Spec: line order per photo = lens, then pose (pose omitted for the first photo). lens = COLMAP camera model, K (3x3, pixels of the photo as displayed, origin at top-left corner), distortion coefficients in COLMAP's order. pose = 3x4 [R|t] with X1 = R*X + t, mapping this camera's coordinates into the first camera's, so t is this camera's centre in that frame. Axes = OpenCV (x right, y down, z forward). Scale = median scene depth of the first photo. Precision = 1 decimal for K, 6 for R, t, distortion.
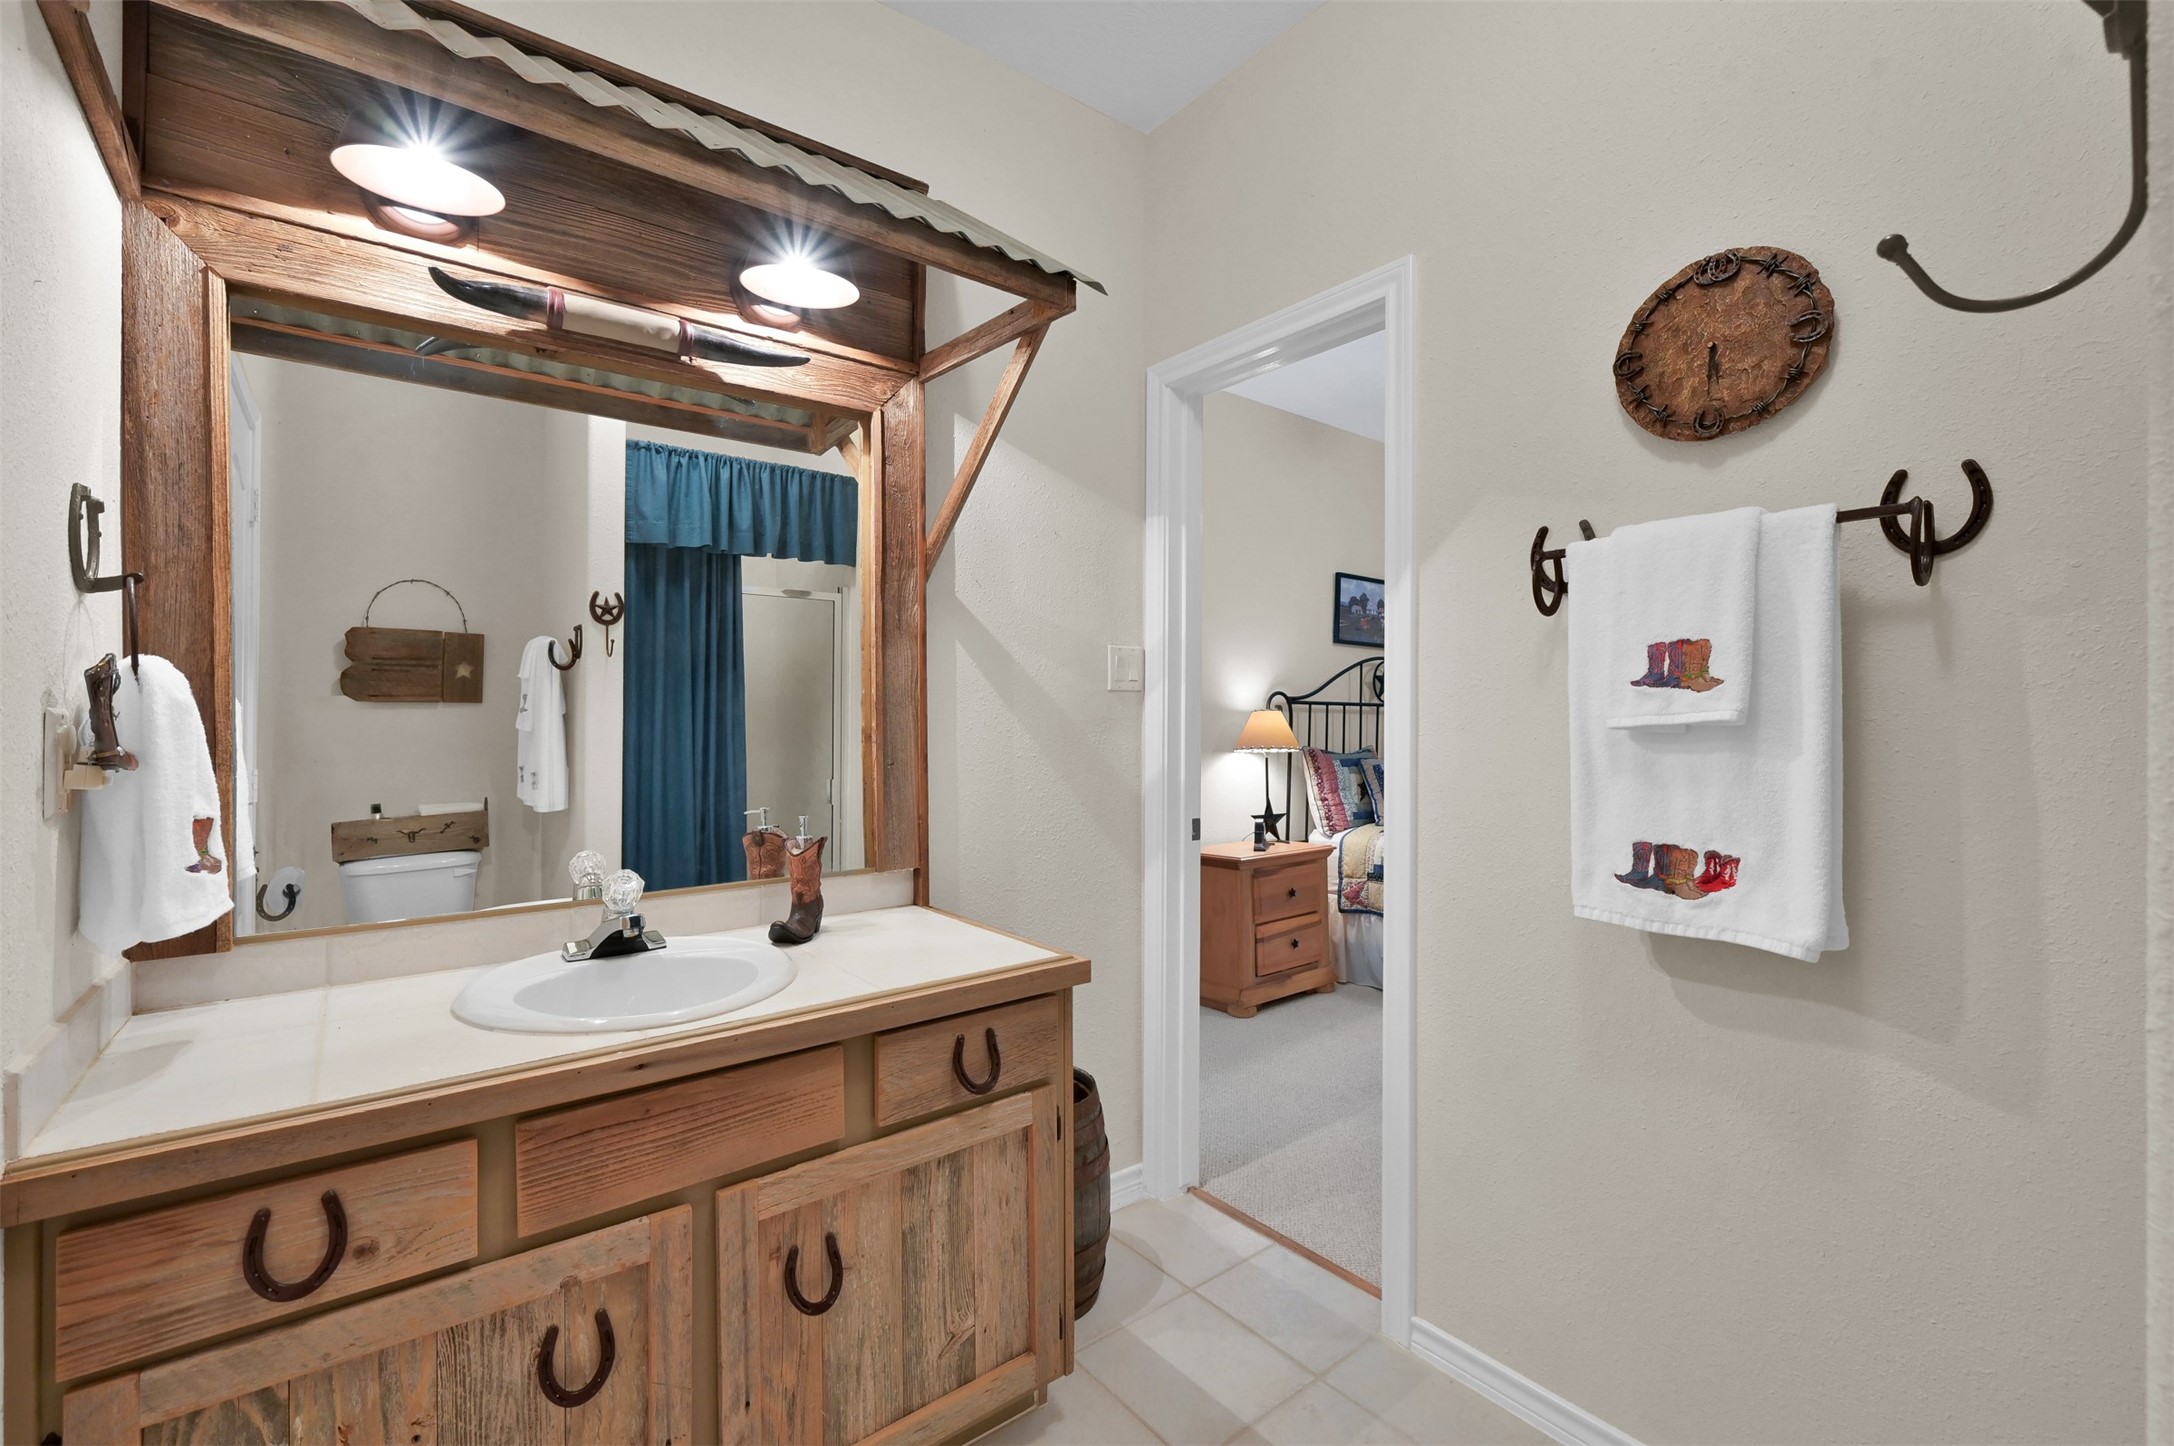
lens RADIAL K [[935.6, 0, 1088.1], [0, 935.6, 719.1], [0, 0, 1]] dist [0.026925, 0.000562]
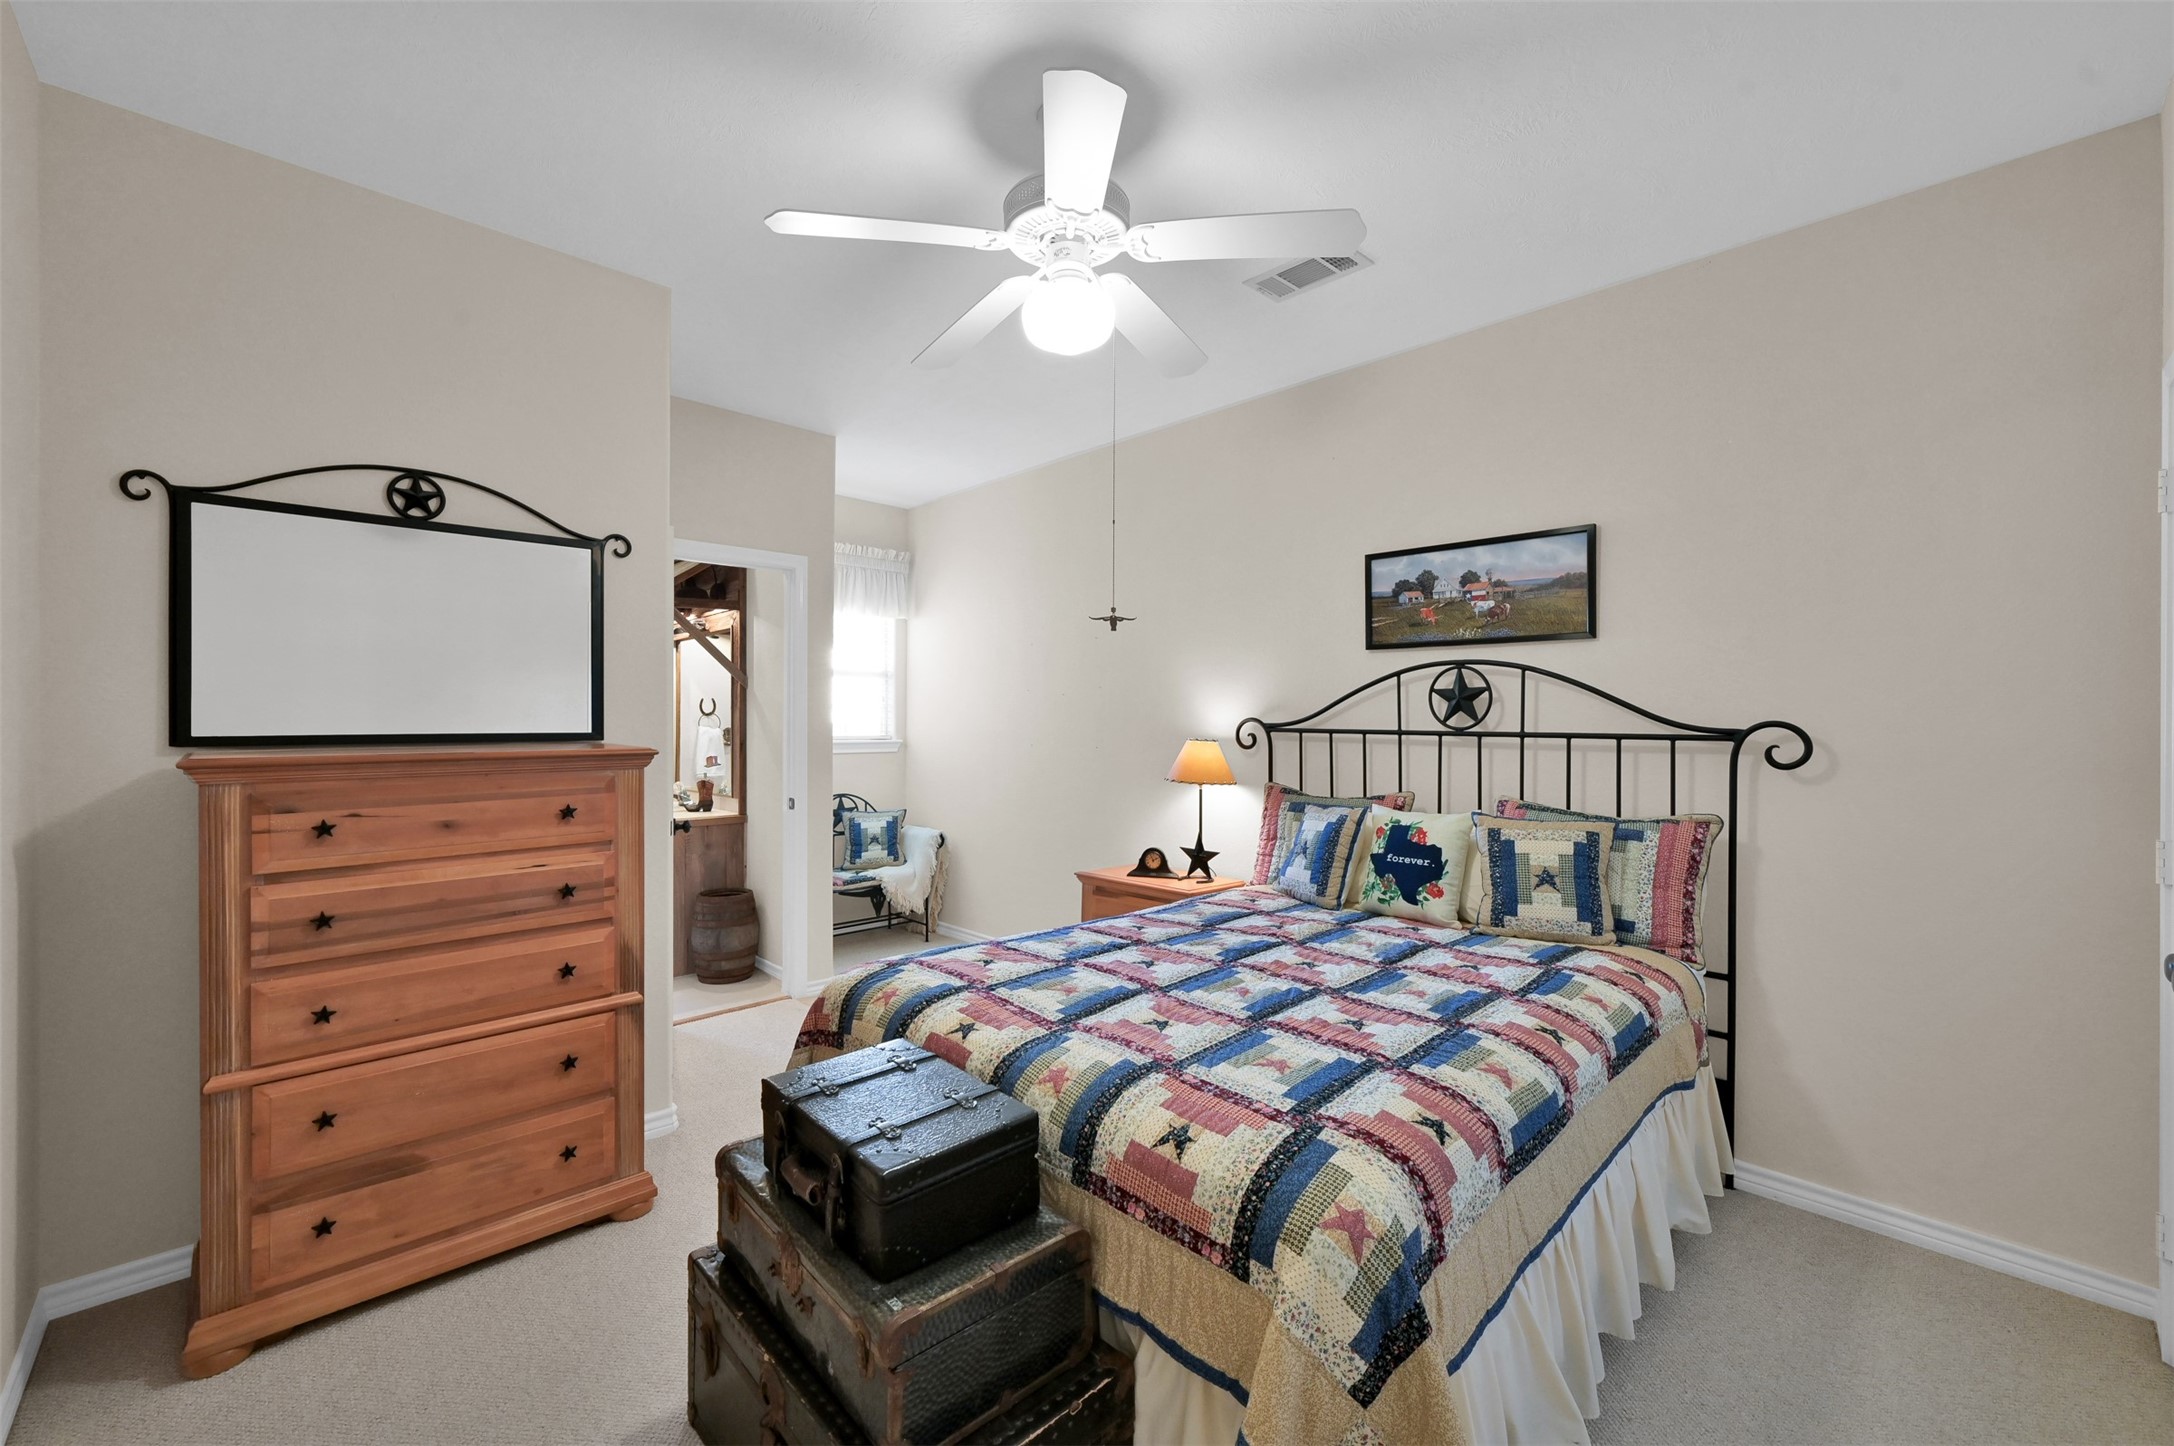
lens RADIAL K [[861.5, 0, 1101.1], [0, 861.5, 718.8], [0, 0, 1]] dist [0.000722, -0.000074]
pose [[0.097346, -0.005342, -0.995236, 0.927379], [-0.006487, 0.999961, -0.006002, -0.021244], [0.995229, 0.007041, 0.097308, 0.725915]]
